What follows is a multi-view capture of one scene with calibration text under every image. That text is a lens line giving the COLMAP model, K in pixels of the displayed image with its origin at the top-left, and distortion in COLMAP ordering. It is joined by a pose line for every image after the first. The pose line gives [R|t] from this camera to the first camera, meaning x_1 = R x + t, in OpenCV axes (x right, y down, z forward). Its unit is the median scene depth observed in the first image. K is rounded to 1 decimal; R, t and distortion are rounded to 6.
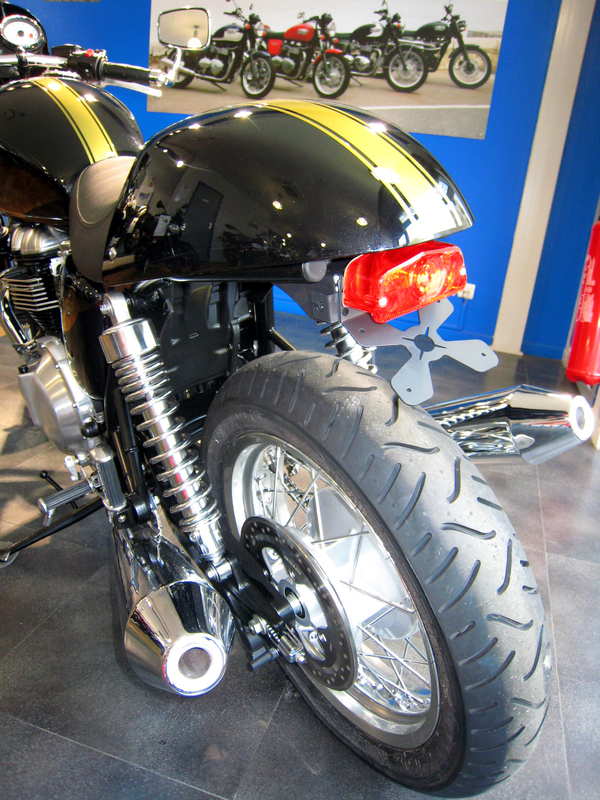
lens RADIAL K [[655.2, 0, 297.8], [0, 655.2, 395.2], [0, 0, 1]] dist [-0.150951, 0.115903]
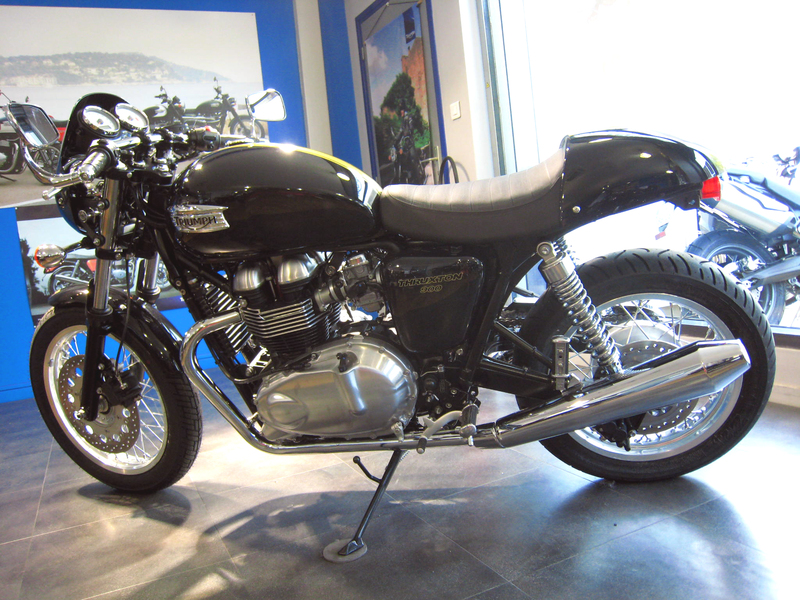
lens RADIAL K [[655.2, 0, 393.0], [0, 655.2, 307.4], [0, 0, 1]] dist [-0.150951, 0.115903]
pose [[0.721781, -0.249425, 0.645615, -0.390916], [0.386199, 0.919227, -0.076628, -0.004723], [-0.574354, 0.304644, 0.759809, -0.004145]]
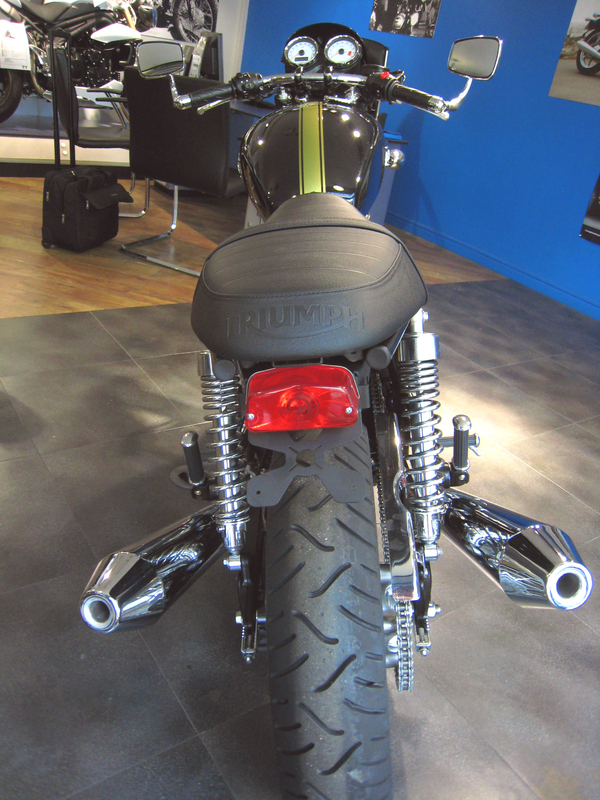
lens RADIAL K [[655.2, 0, 297.8], [0, 655.2, 395.2], [0, 0, 1]] dist [-0.150951, 0.115903]
pose [[0.794643, 0.313329, -0.519968, 0.123485], [-0.279938, 0.949138, 0.144128, -0.057541], [0.538681, 0.031028, 0.841938, 0.005967]]
